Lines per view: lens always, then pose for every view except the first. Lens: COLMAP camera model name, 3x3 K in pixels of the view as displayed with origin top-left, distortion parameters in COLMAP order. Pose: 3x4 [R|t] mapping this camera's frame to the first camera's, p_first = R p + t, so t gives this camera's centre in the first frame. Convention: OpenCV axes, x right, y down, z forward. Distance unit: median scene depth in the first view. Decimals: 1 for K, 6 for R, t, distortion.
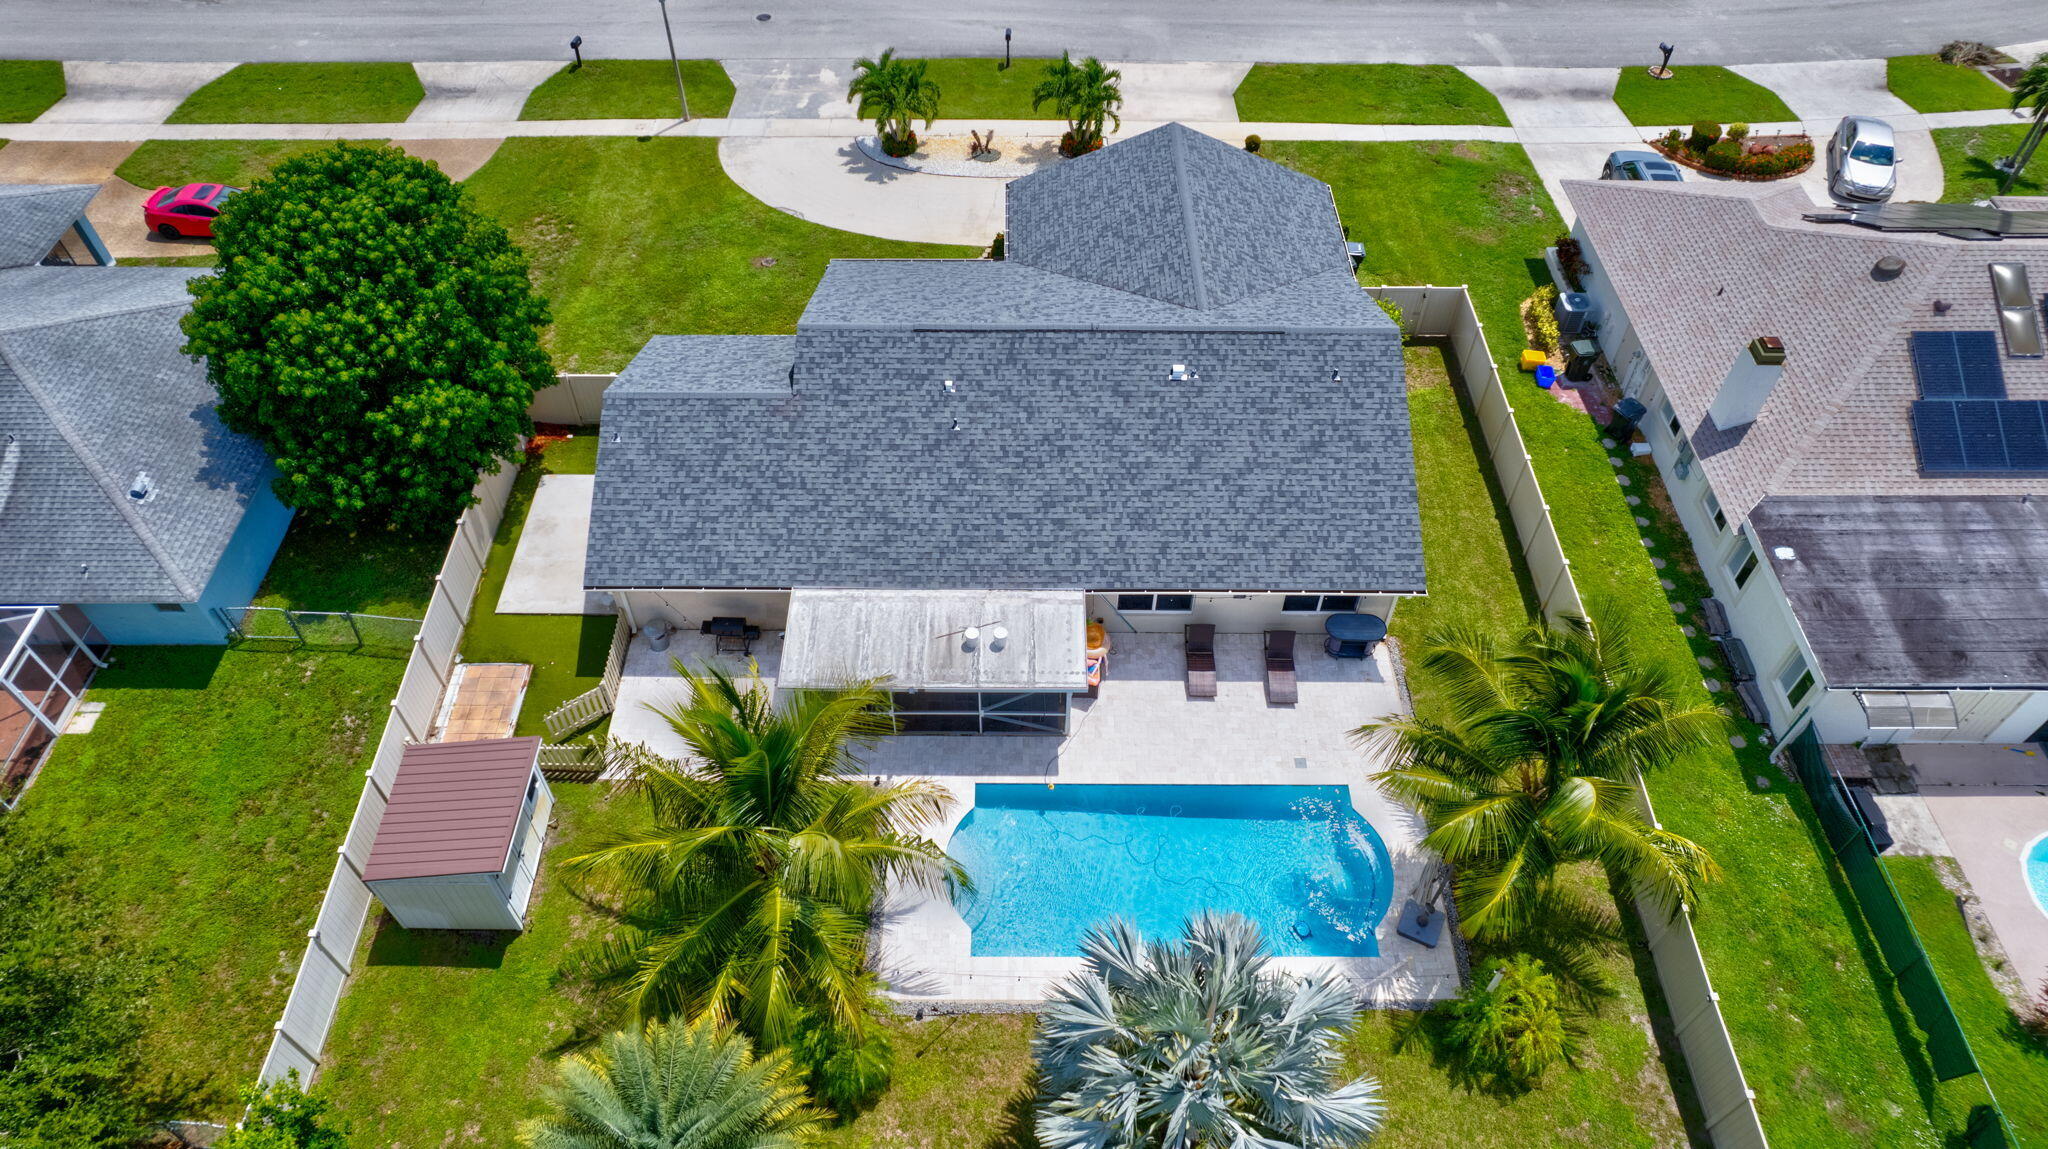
lens RADIAL K [[1303.7, 0, 1026.6], [0, 1303.7, 571.2], [0, 0, 1]] dist [-0.070932, 0.057699]
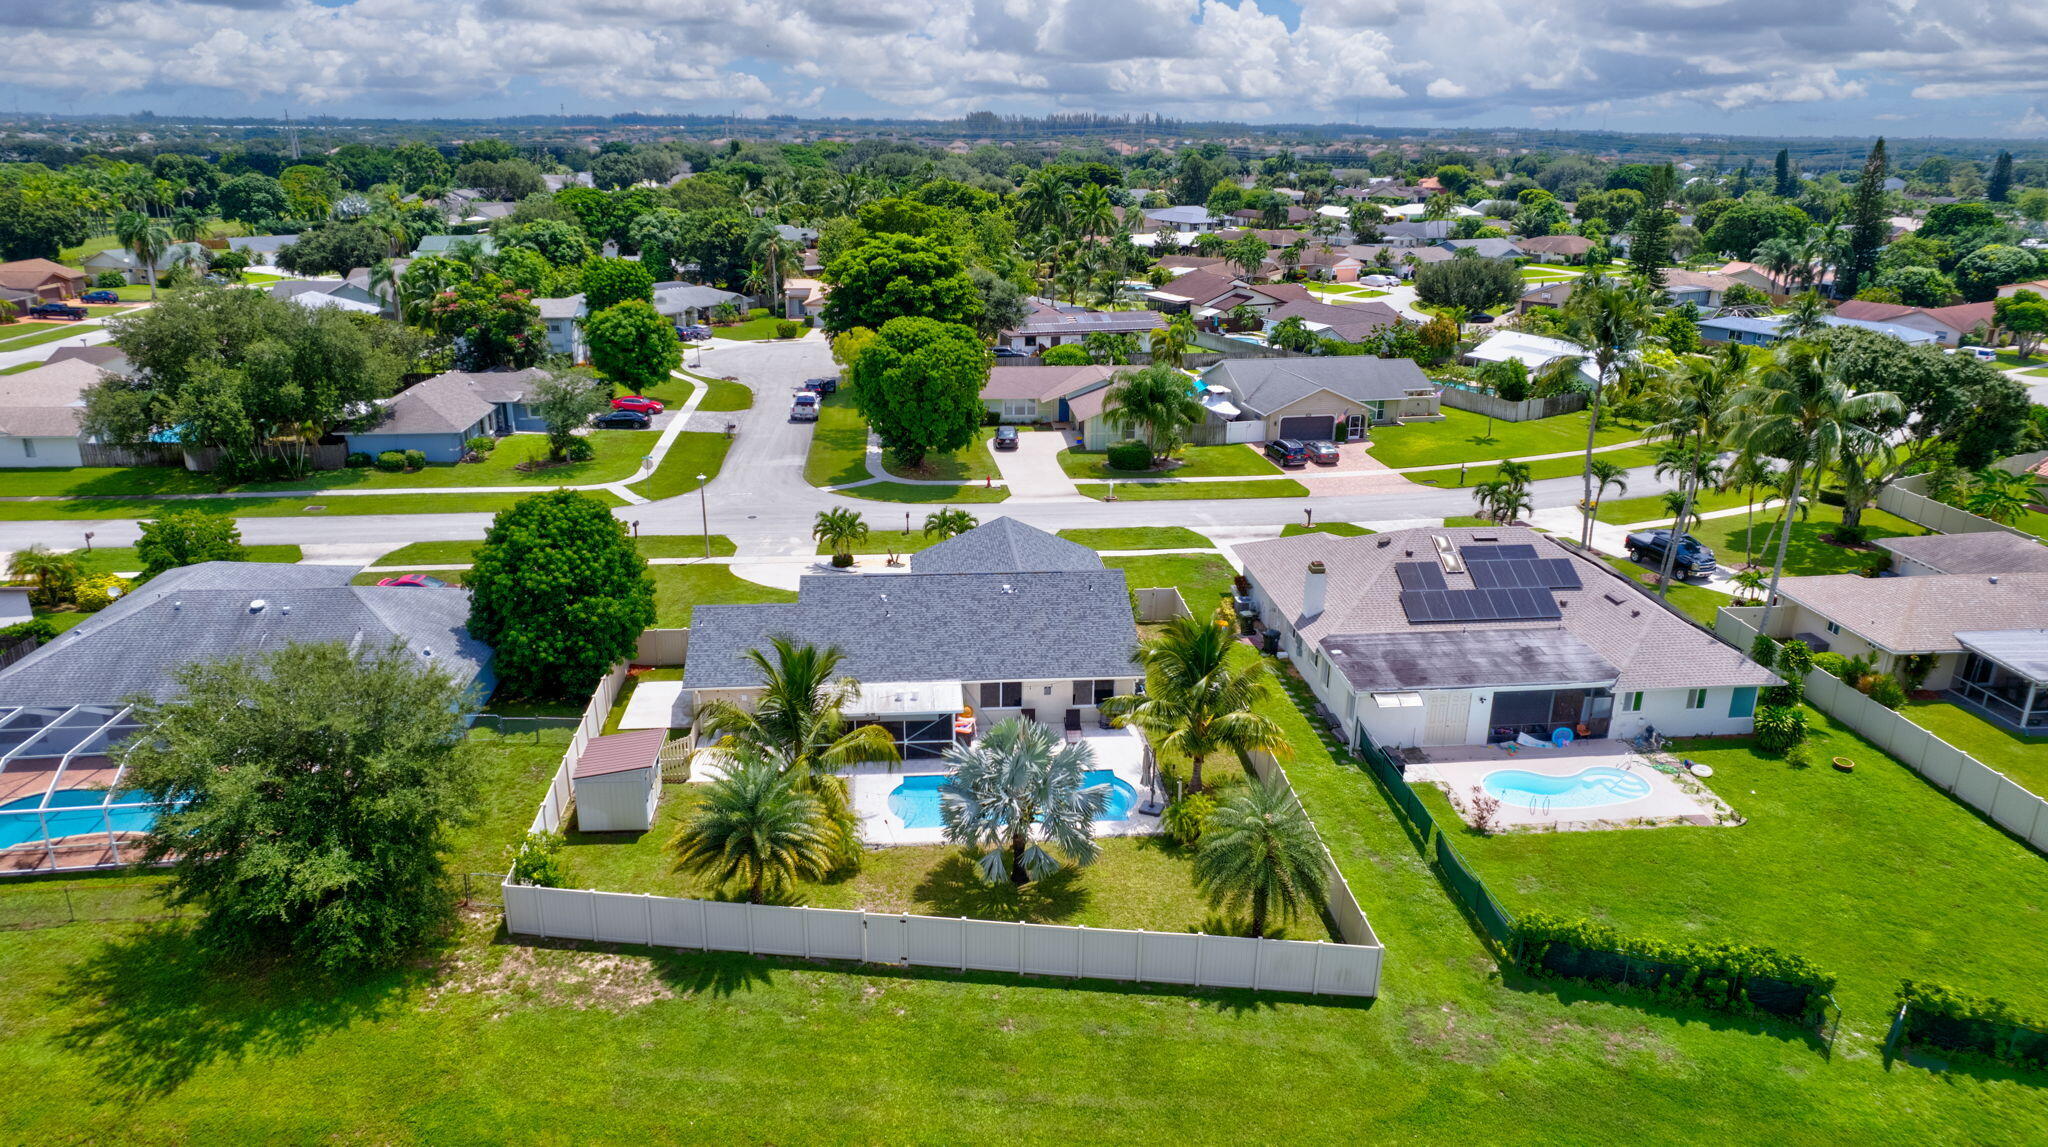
lens RADIAL K [[1303.7, 0, 1024.7], [0, 1303.7, 569.5], [0, 0, 1]] dist [-0.070932, 0.057699]
pose [[0.995744, -0.027118, 0.088084, -0.022299], [0.067490, 0.865396, -0.496523, 0.772840], [-0.062763, 0.500354, 0.863543, -0.648434]]
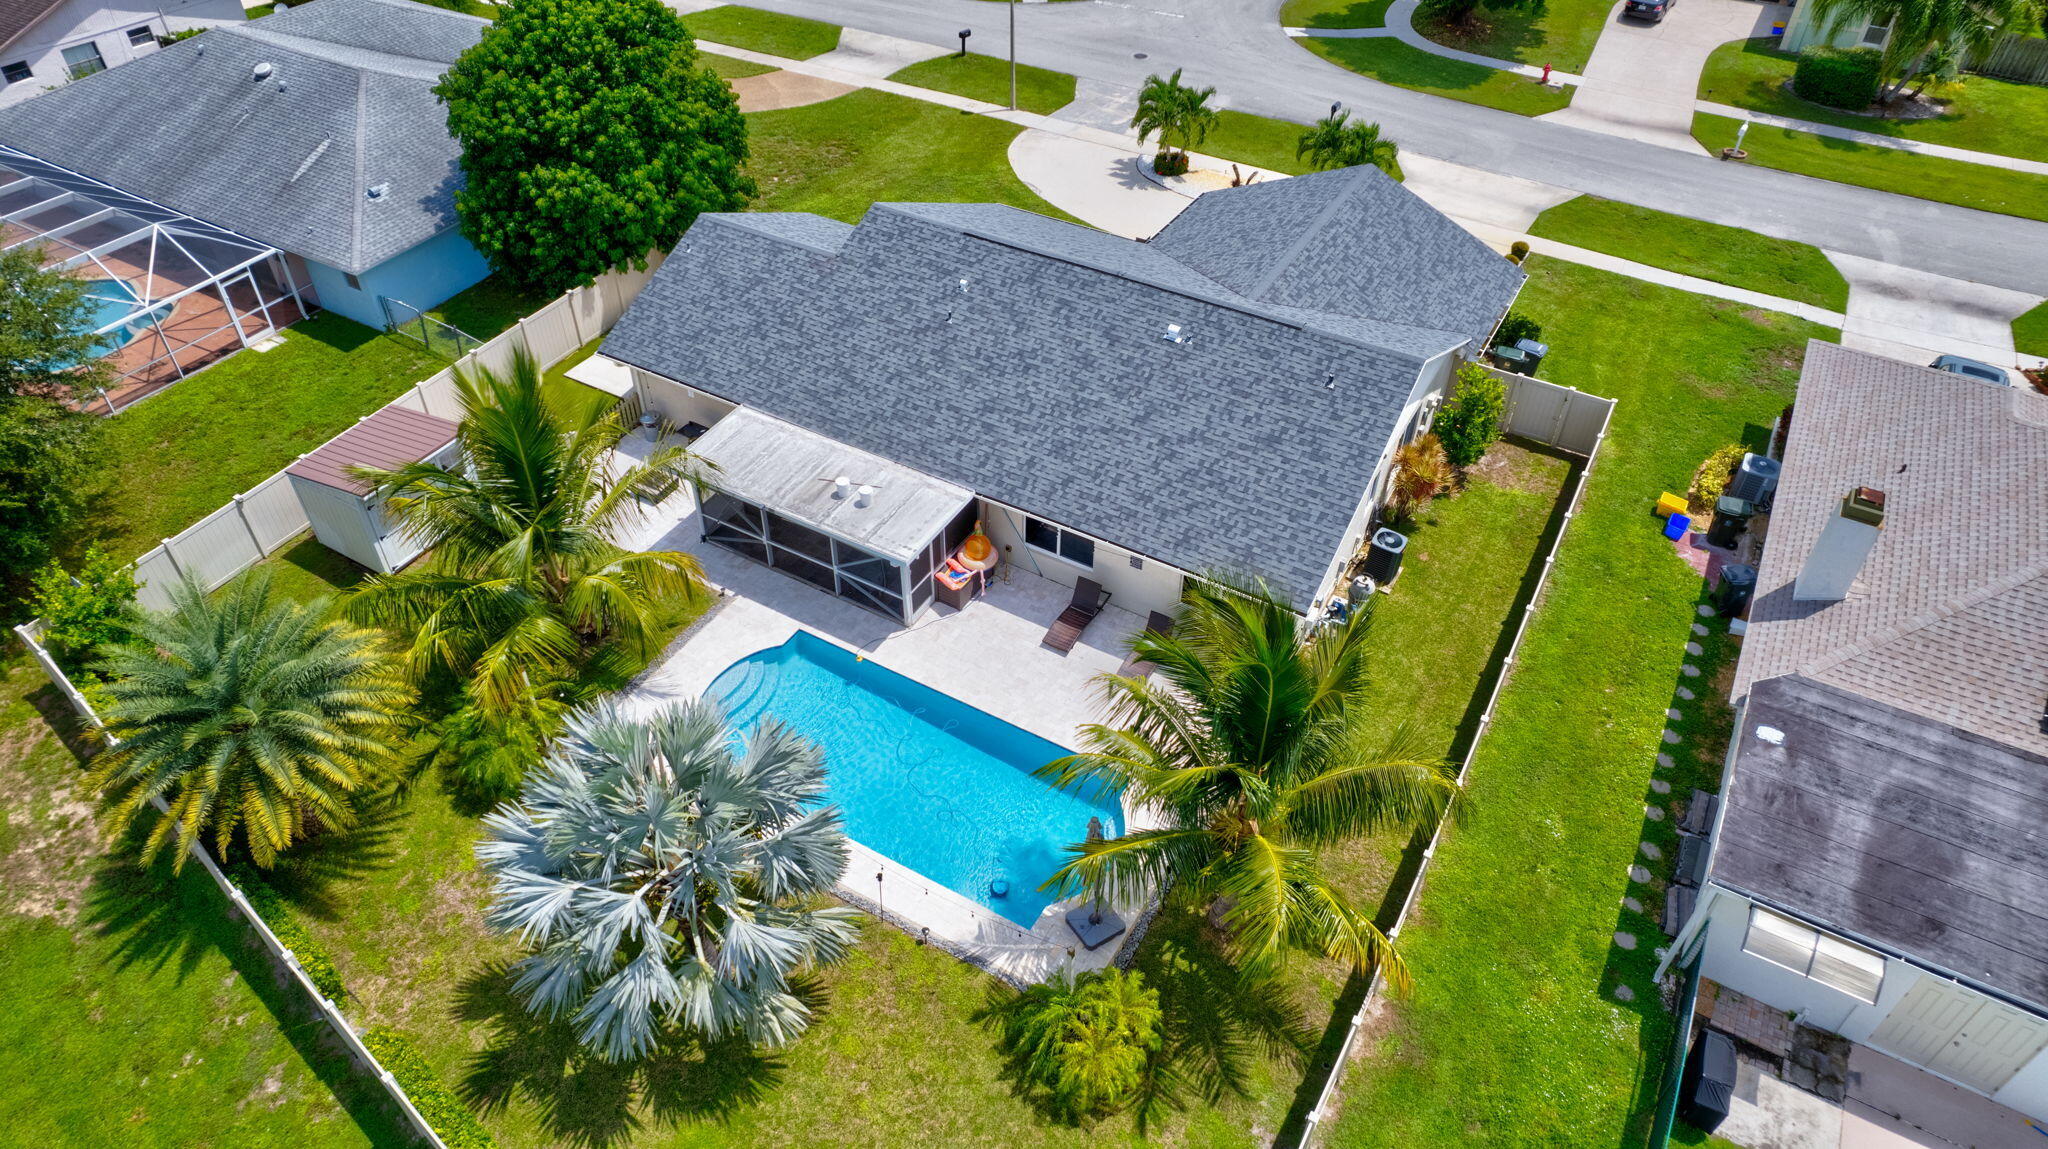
lens RADIAL K [[1303.7, 0, 1026.8], [0, 1303.7, 570.0], [0, 0, 1]] dist [-0.070932, 0.057699]
pose [[0.863810, 0.332703, -0.378339, 0.454121], [-0.382696, 0.921708, -0.063229, 0.112169], [0.327682, 0.199406, 0.923505, 0.119172]]
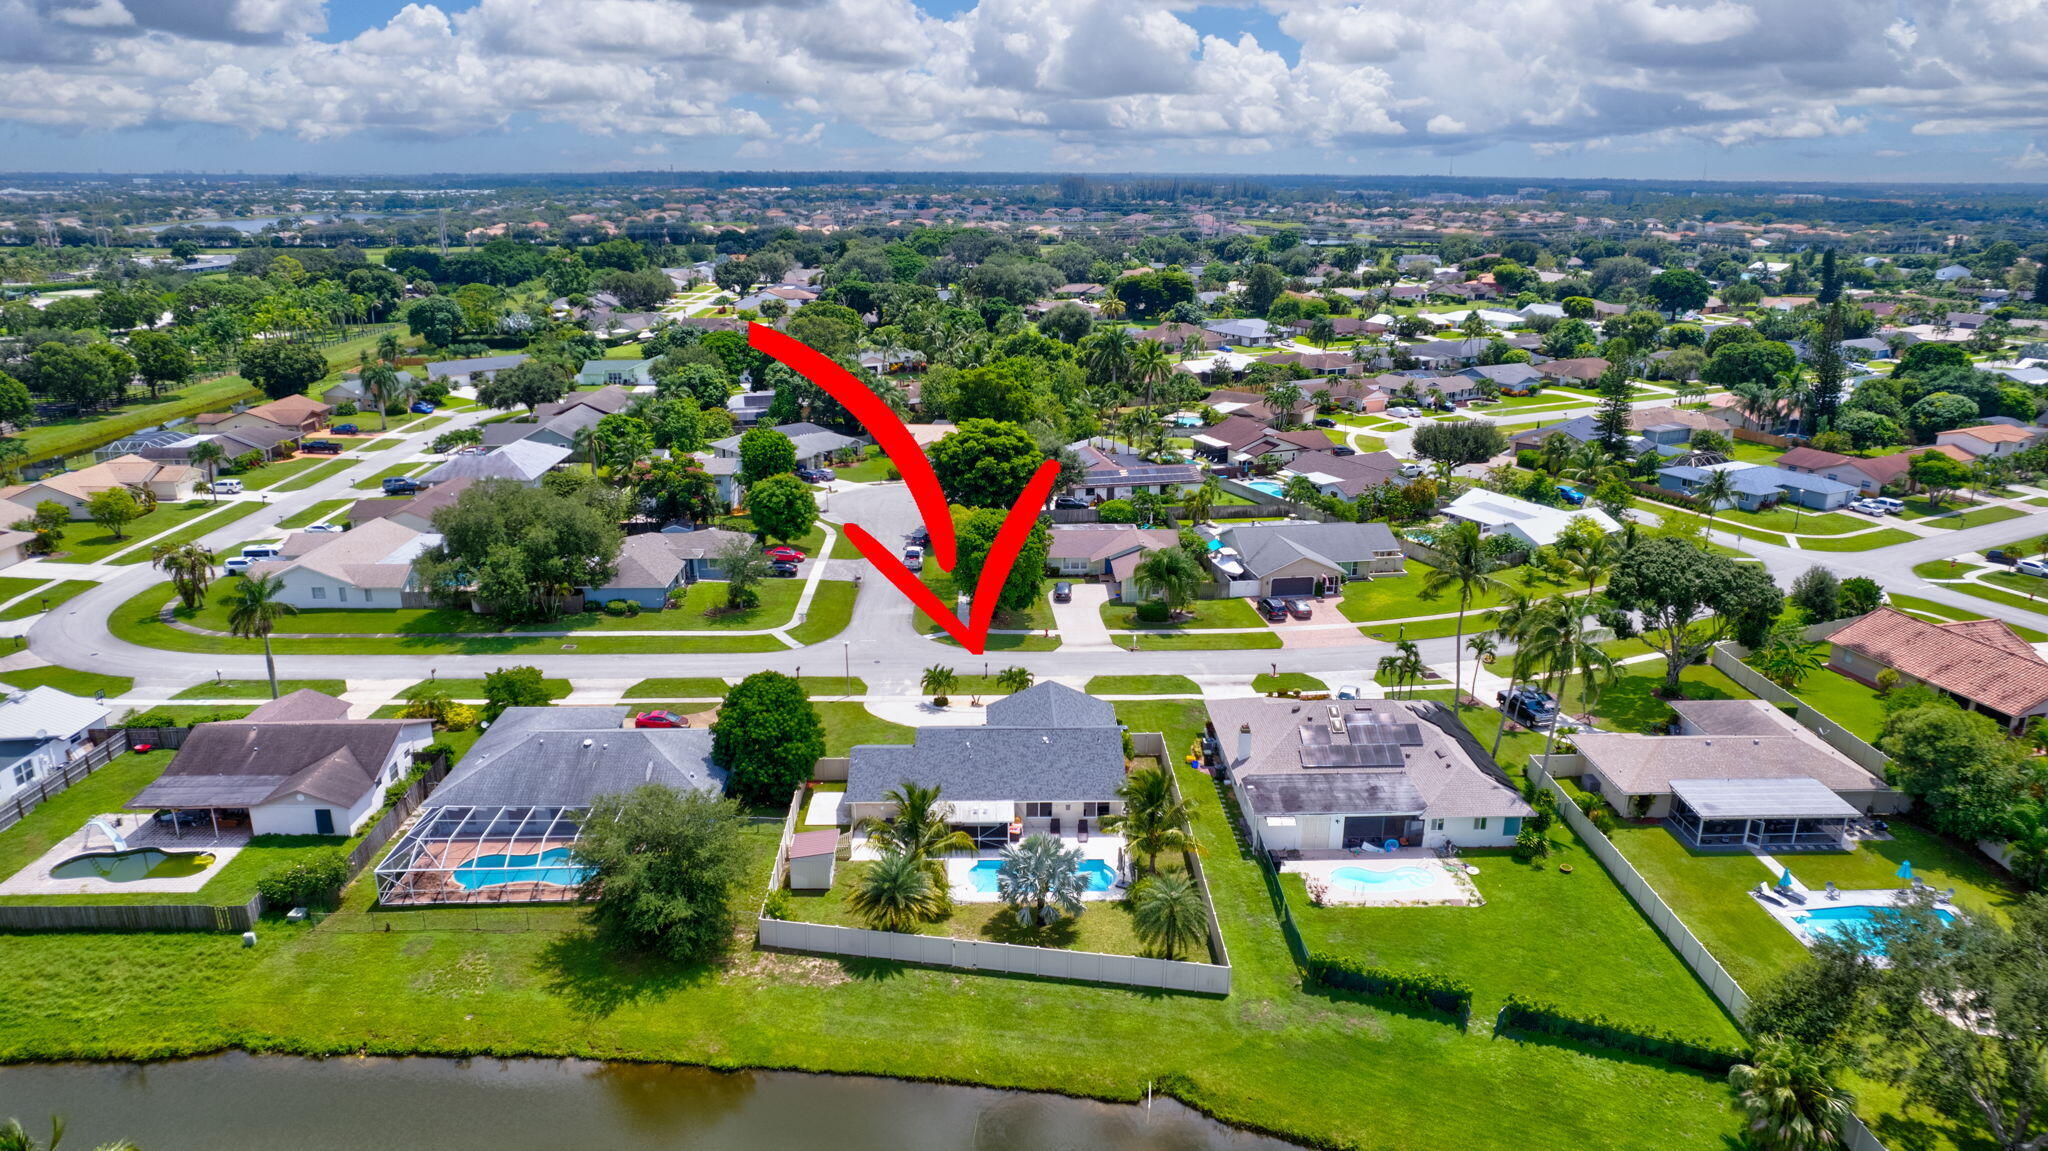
lens RADIAL K [[1303.7, 0, 1030.8], [0, 1303.7, 566.9], [0, 0, 1]] dist [-0.070932, 0.057699]
pose [[0.999617, -0.008843, 0.026221, 0.009294], [0.021405, 0.847629, -0.530157, 1.112618], [-0.017538, 0.530515, 0.847494, -1.770075]]
